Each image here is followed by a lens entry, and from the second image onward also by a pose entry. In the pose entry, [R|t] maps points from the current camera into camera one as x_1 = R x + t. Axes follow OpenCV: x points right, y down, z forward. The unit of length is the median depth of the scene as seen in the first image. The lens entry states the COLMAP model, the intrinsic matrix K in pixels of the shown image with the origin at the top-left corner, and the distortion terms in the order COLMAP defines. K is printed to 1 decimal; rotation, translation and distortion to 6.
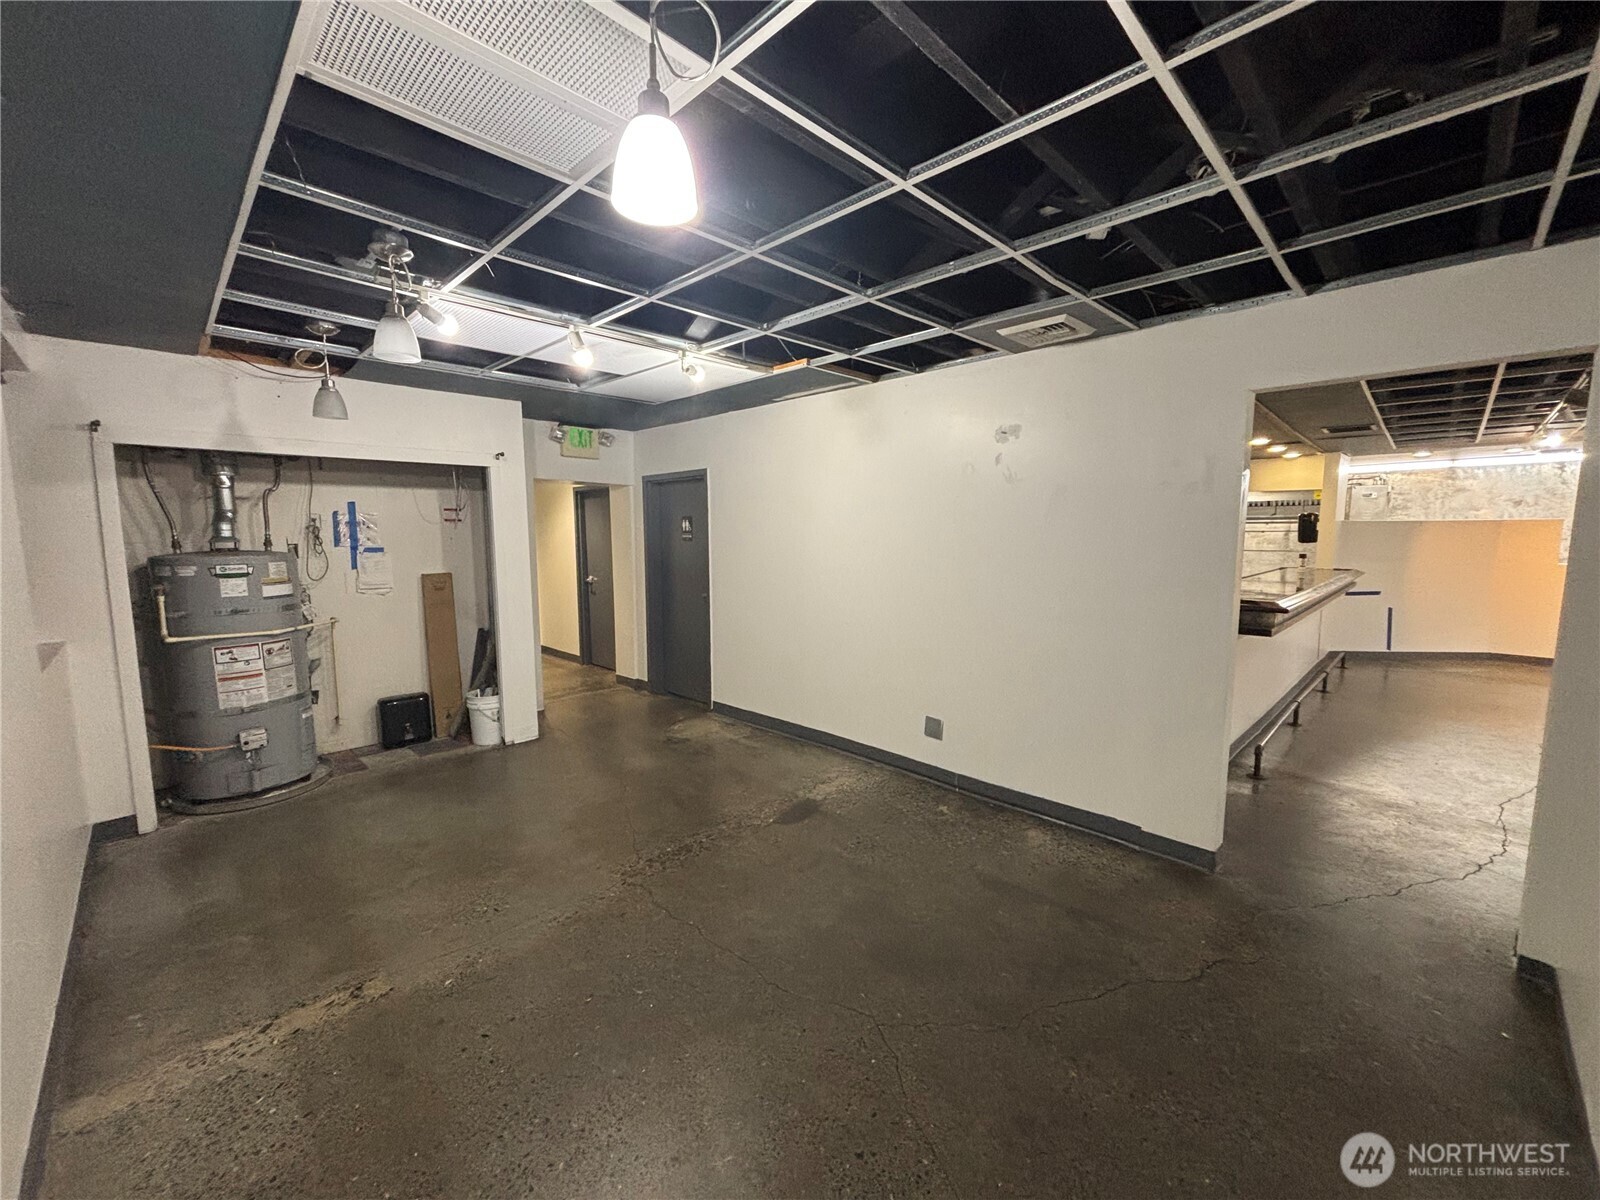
lens RADIAL K [[644.7, 0, 796.7], [0, 644.7, 601.3], [0, 0, 1]] dist [0.002006, 0.000081]
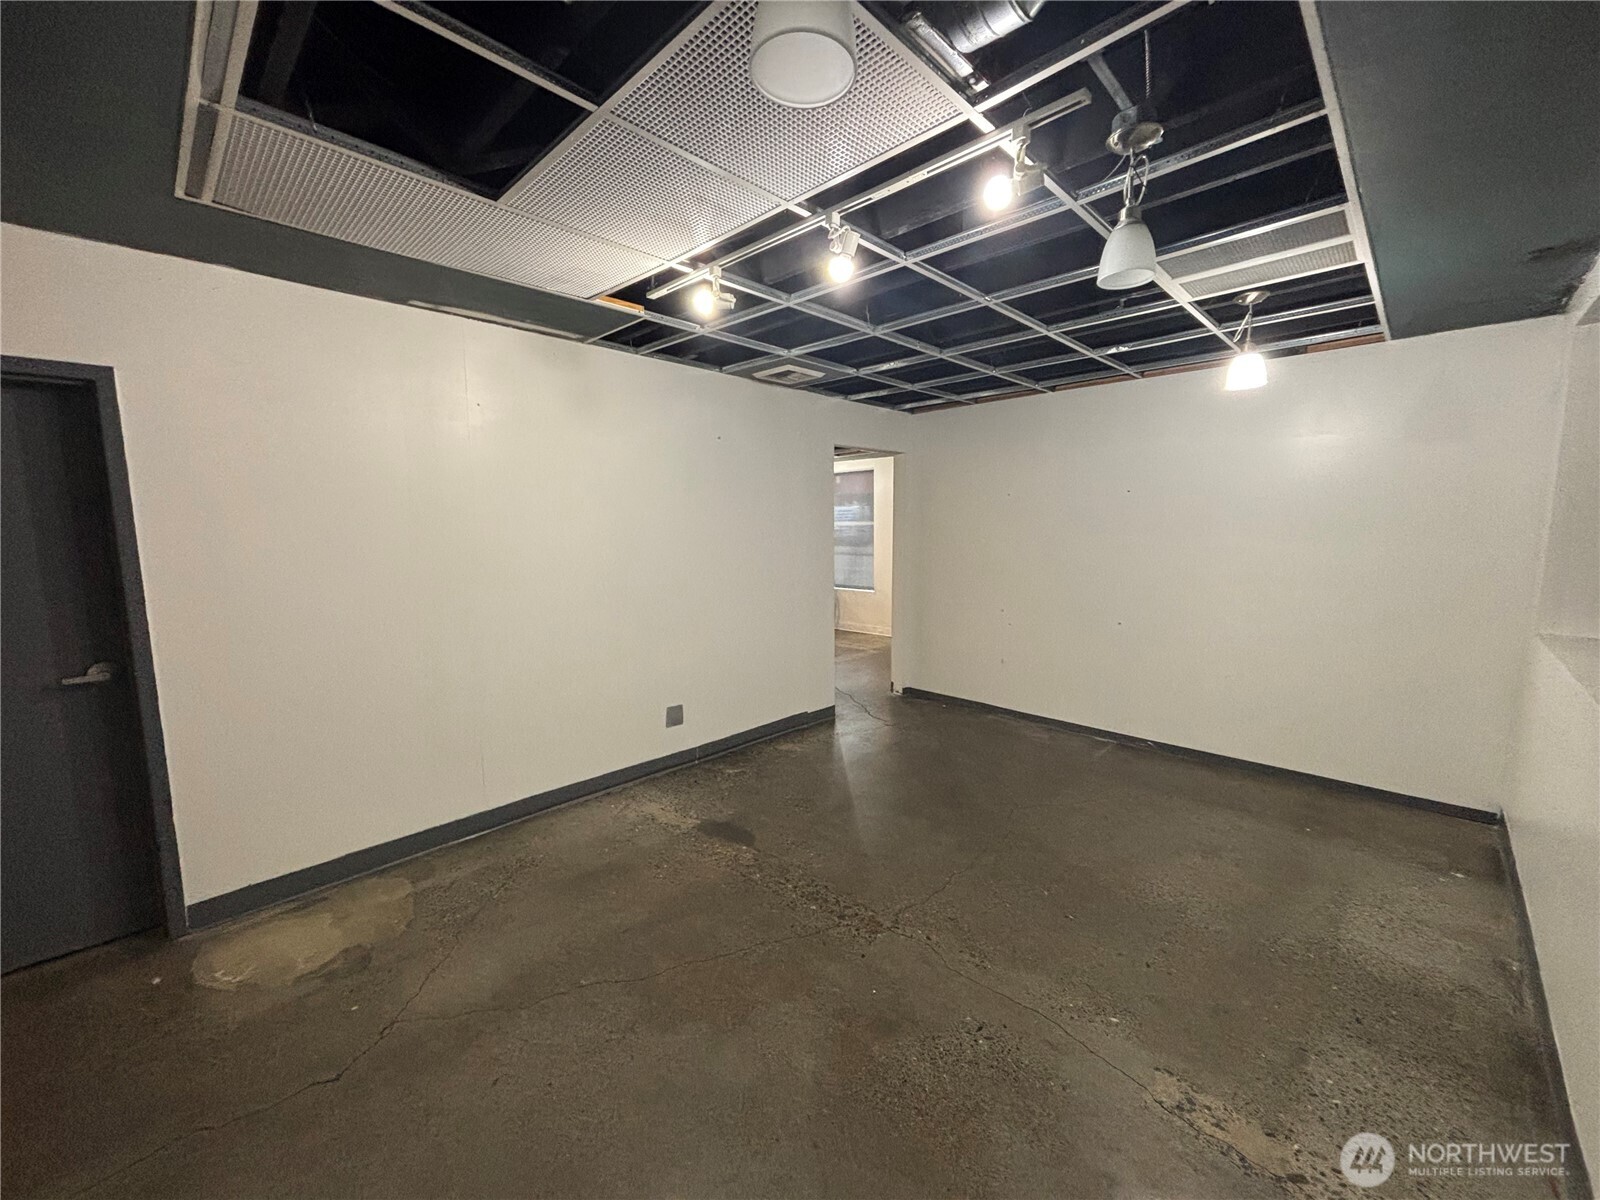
lens RADIAL K [[644.7, 0, 796.1], [0, 644.7, 601.3], [0, 0, 1]] dist [0.002006, 0.000081]
pose [[-0.005205, -0.119242, 0.992852, -0.782743], [0.123612, 0.985173, 0.118968, -0.078916], [-0.992317, 0.123348, 0.009612, 0.786211]]
